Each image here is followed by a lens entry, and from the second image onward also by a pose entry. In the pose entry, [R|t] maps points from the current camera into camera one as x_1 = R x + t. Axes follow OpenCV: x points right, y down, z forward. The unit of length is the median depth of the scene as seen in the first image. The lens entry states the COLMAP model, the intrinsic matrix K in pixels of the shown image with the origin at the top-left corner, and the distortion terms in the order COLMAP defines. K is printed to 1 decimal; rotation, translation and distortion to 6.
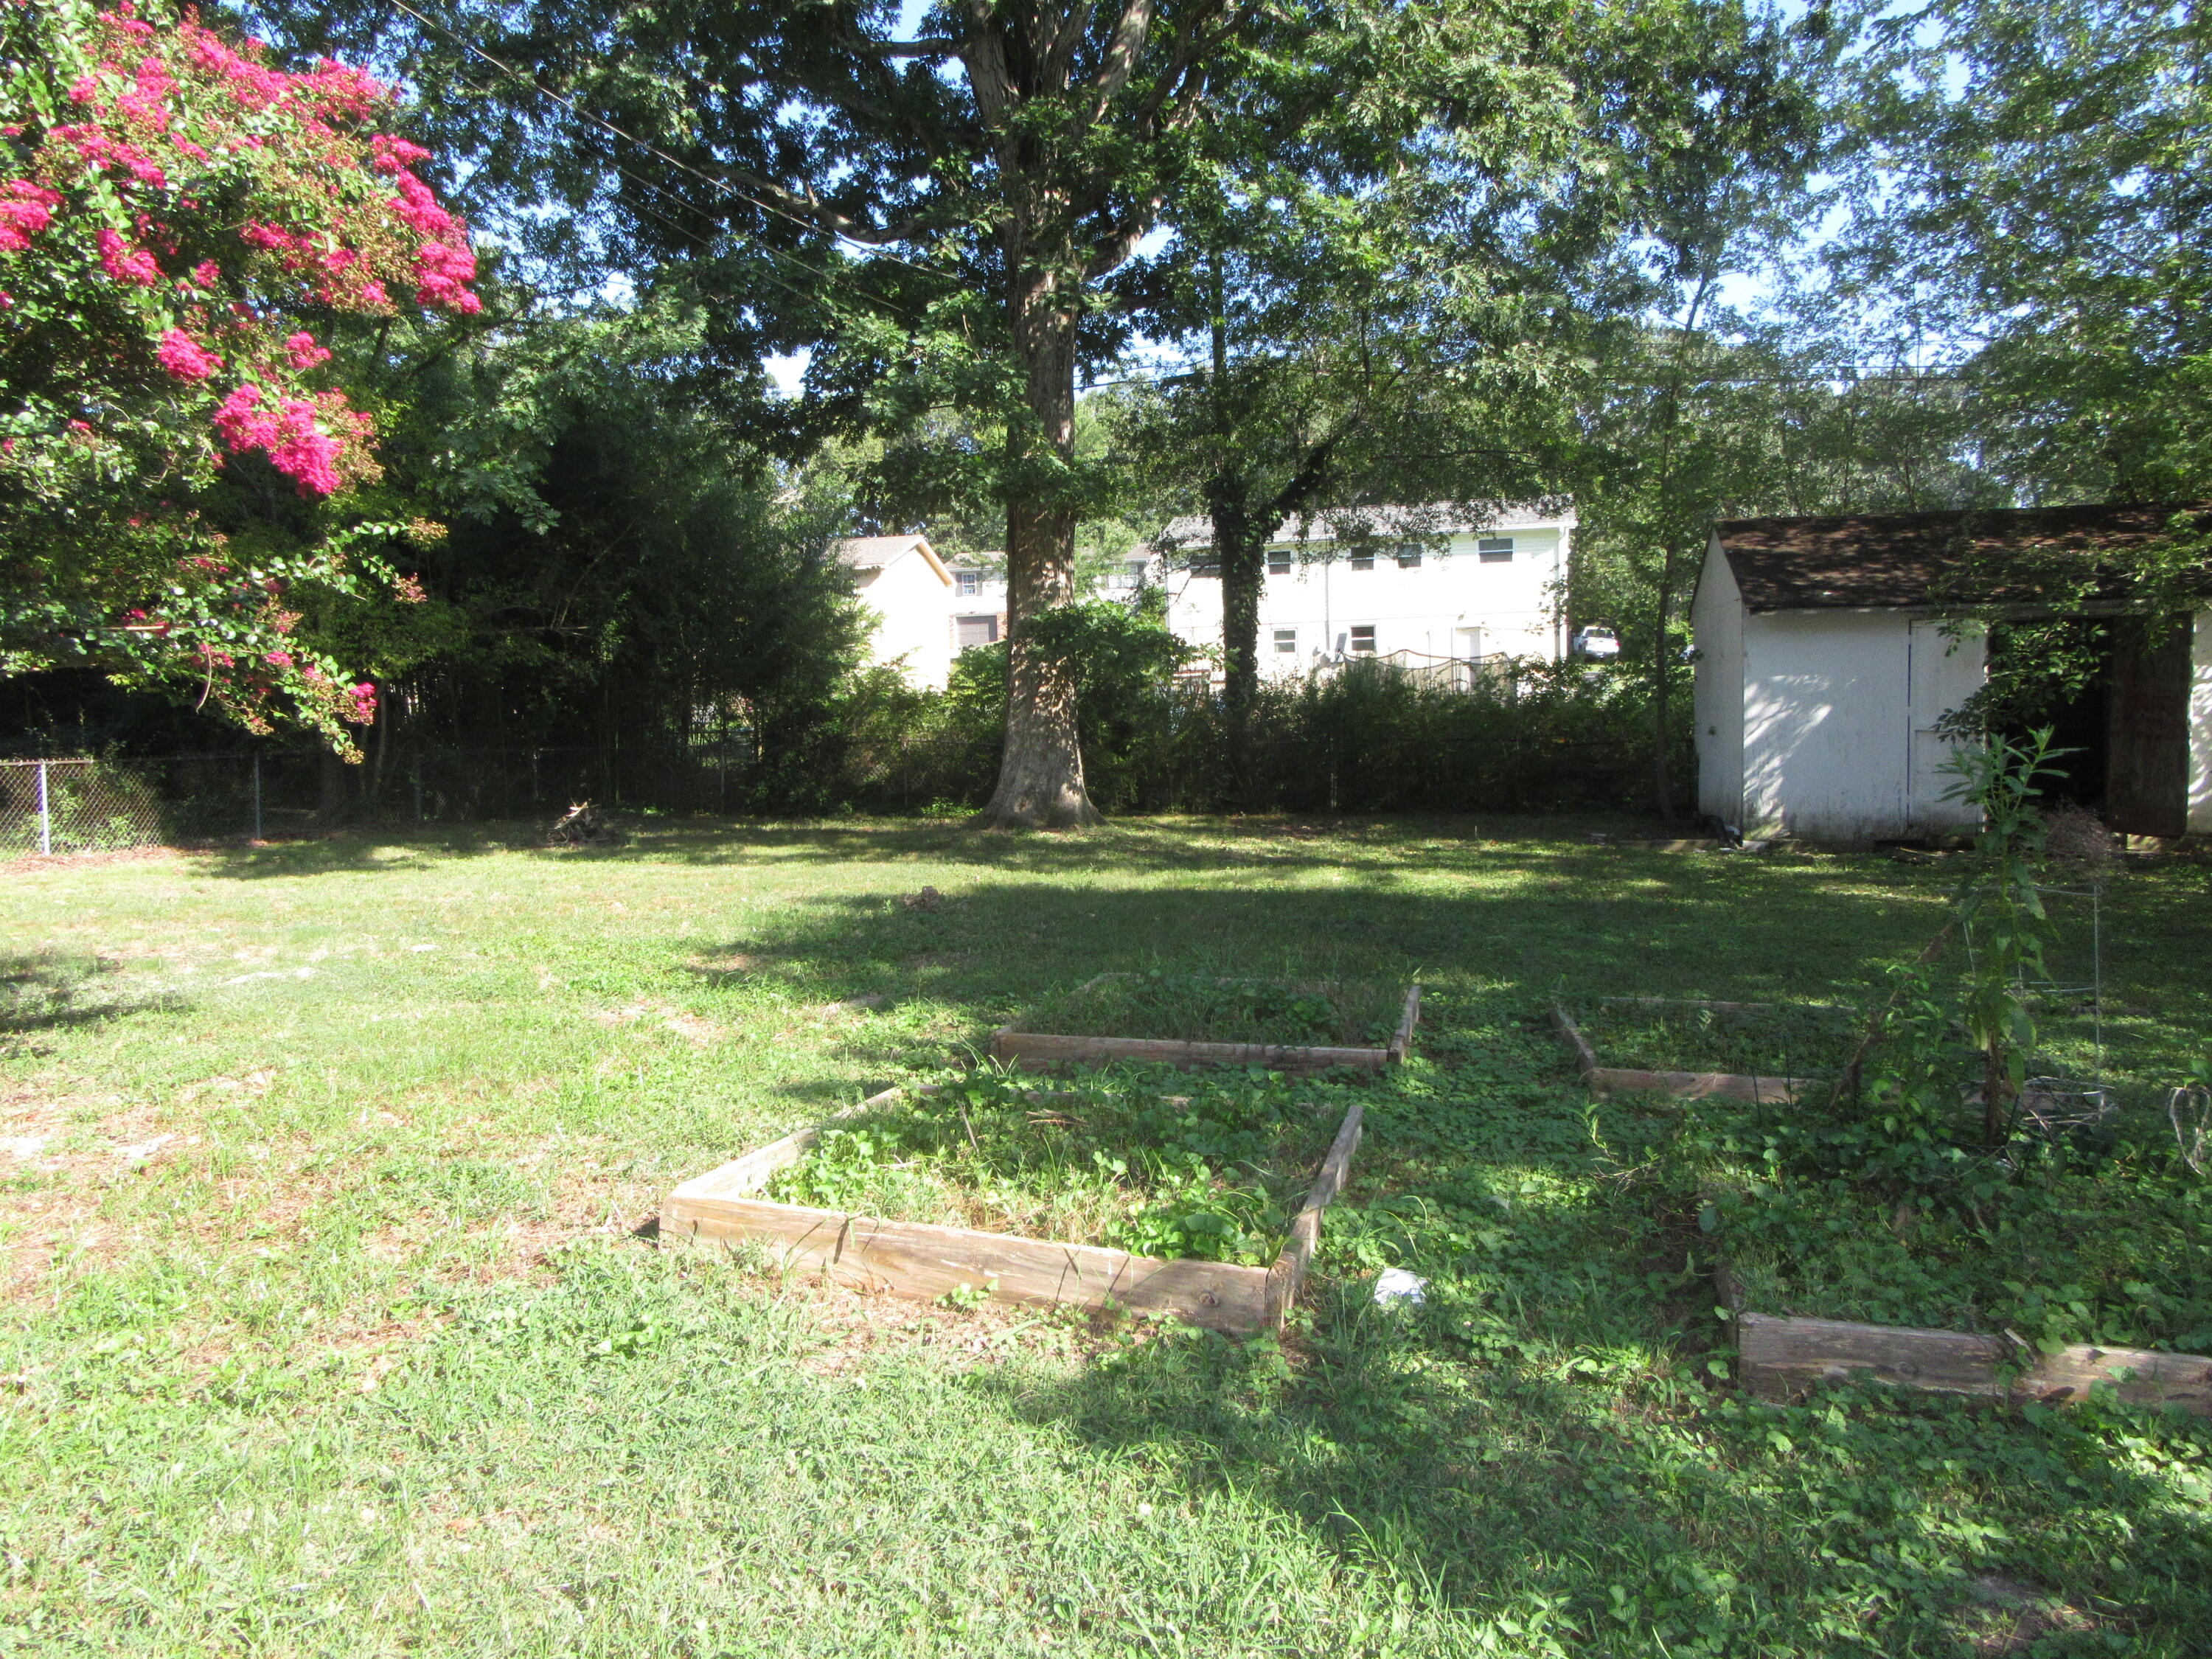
lens RADIAL K [[1578.6, 0, 1106.0], [0, 1578.6, 829.5], [0, 0, 1]] dist [-0.016068, -0.001499]
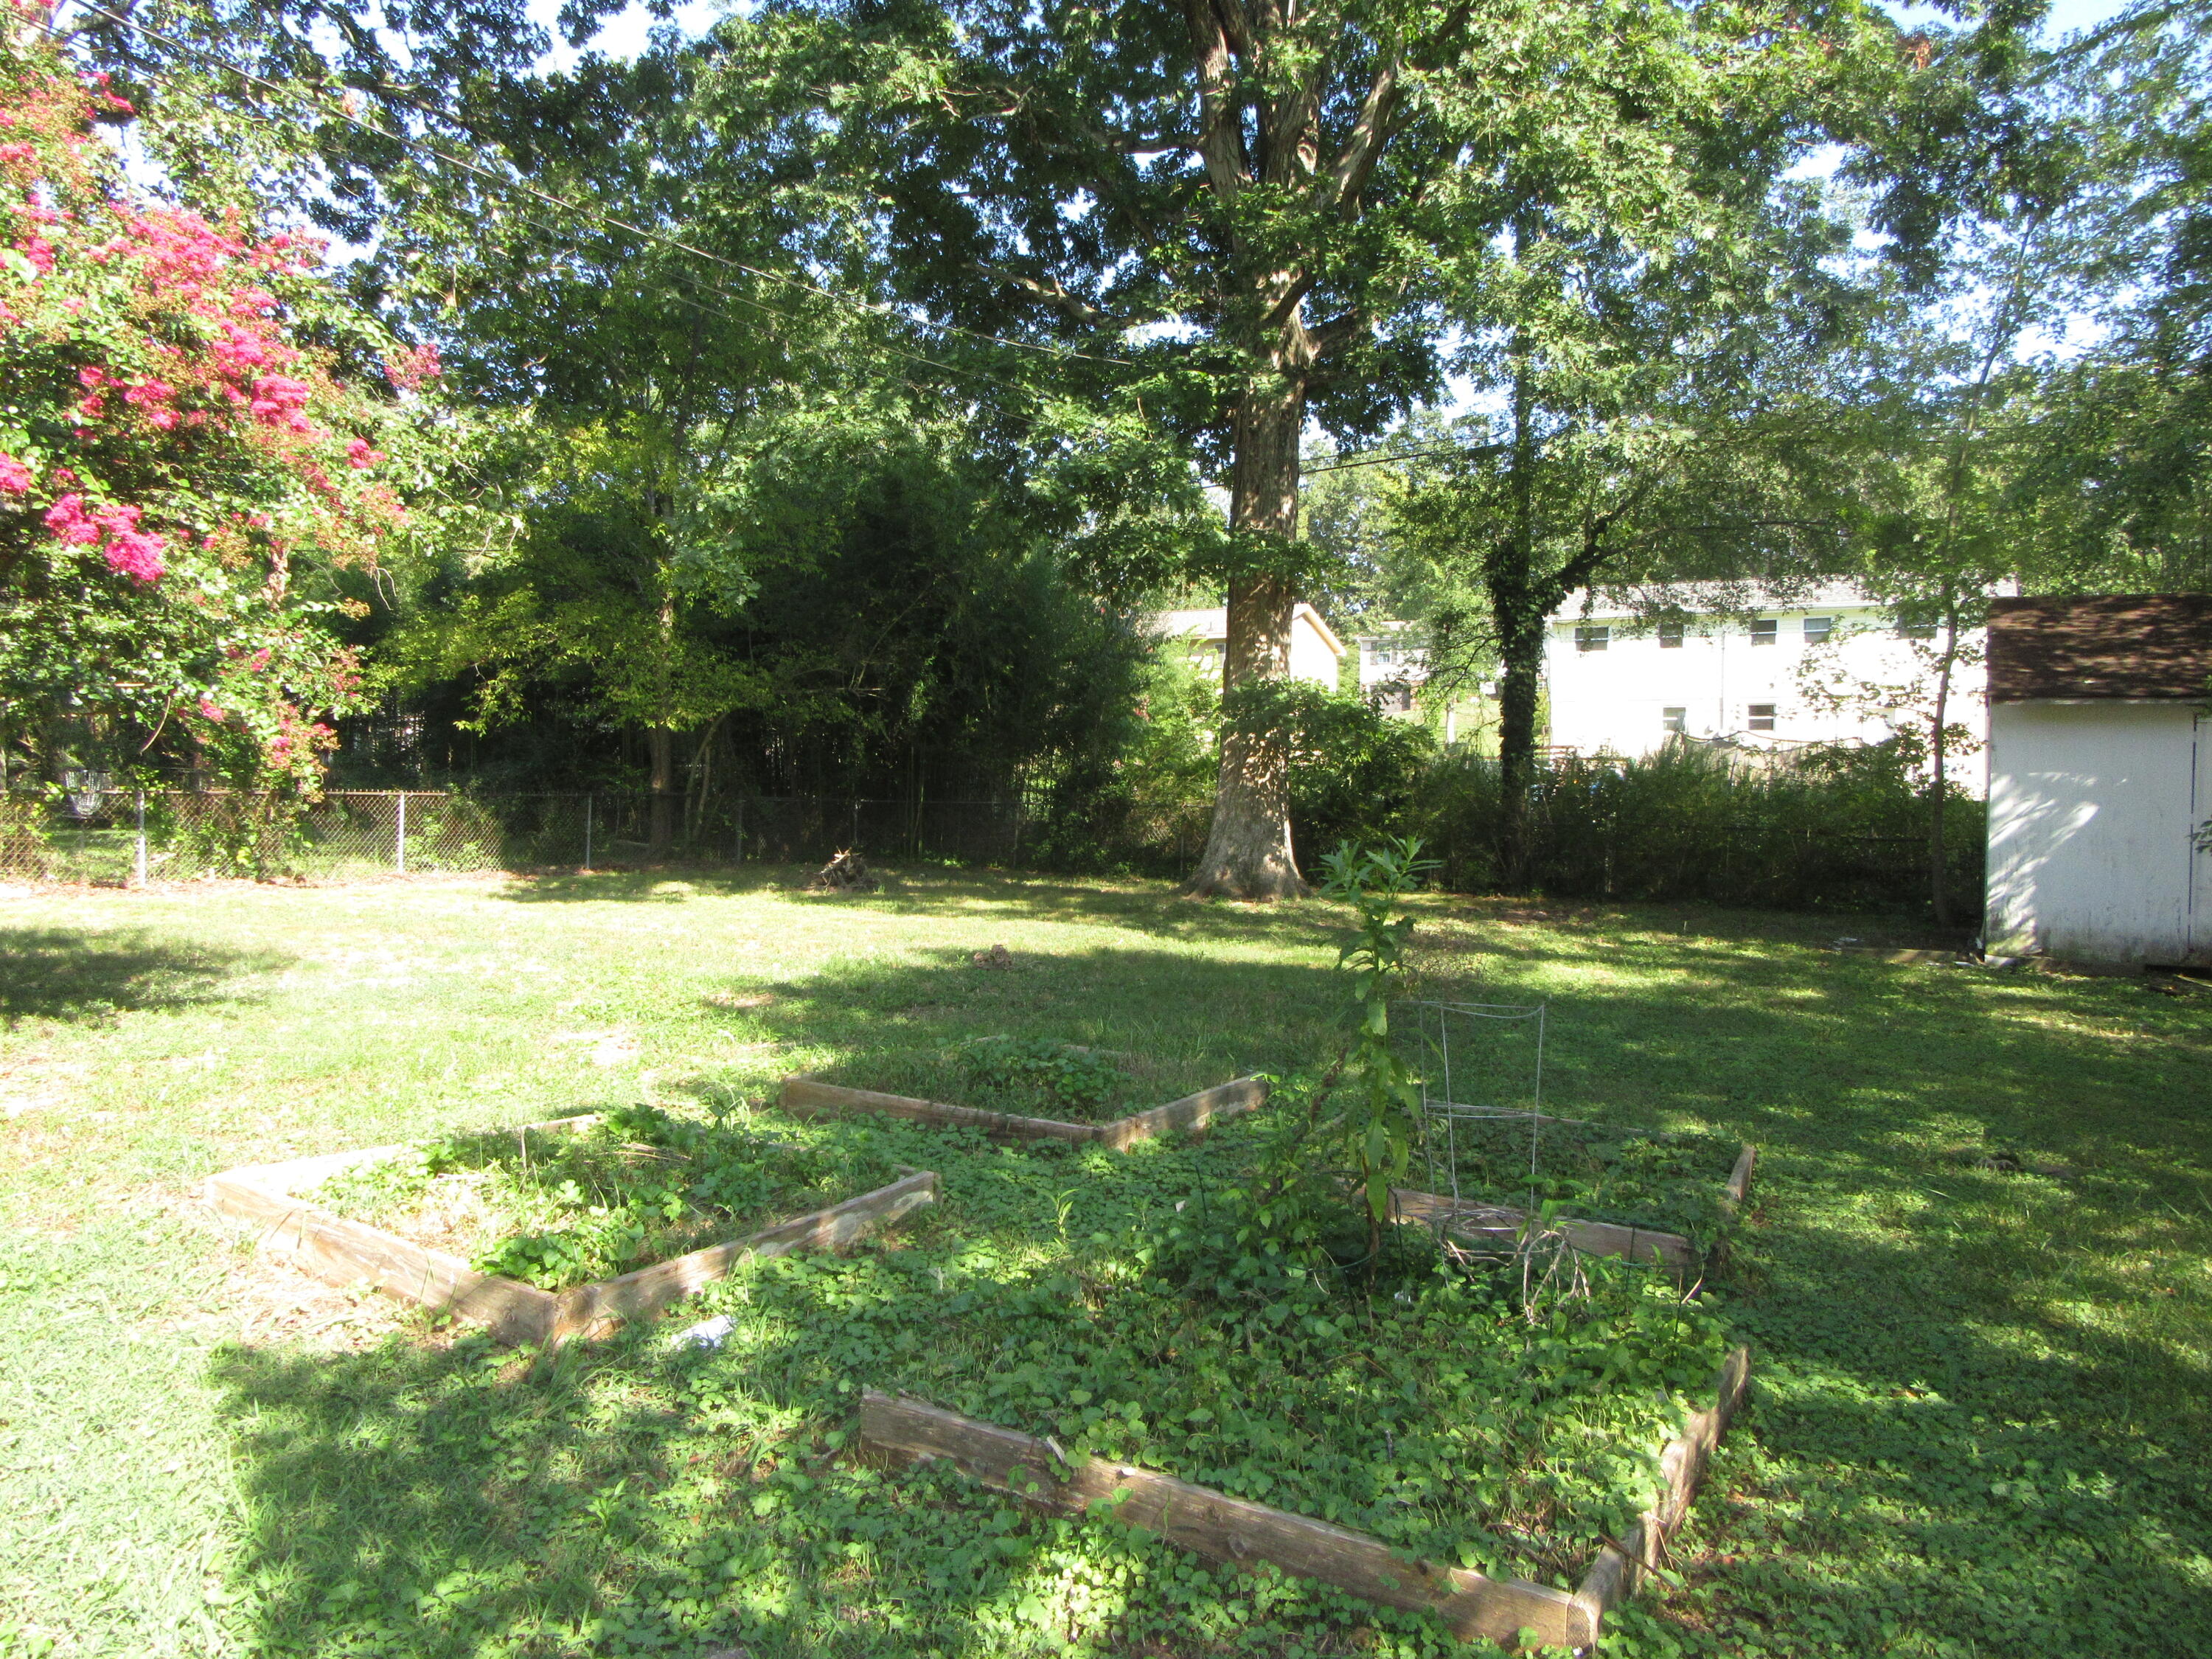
lens RADIAL K [[1574.4, 0, 1106.0], [0, 1574.4, 829.5], [0, 0, 1]] dist [-0.007946, -0.004334]
pose [[0.964309, 0.044562, -0.261003, 0.139158], [-0.055418, 0.997871, -0.034379, -0.004714], [0.258915, 0.047616, 0.964726, 0.004749]]
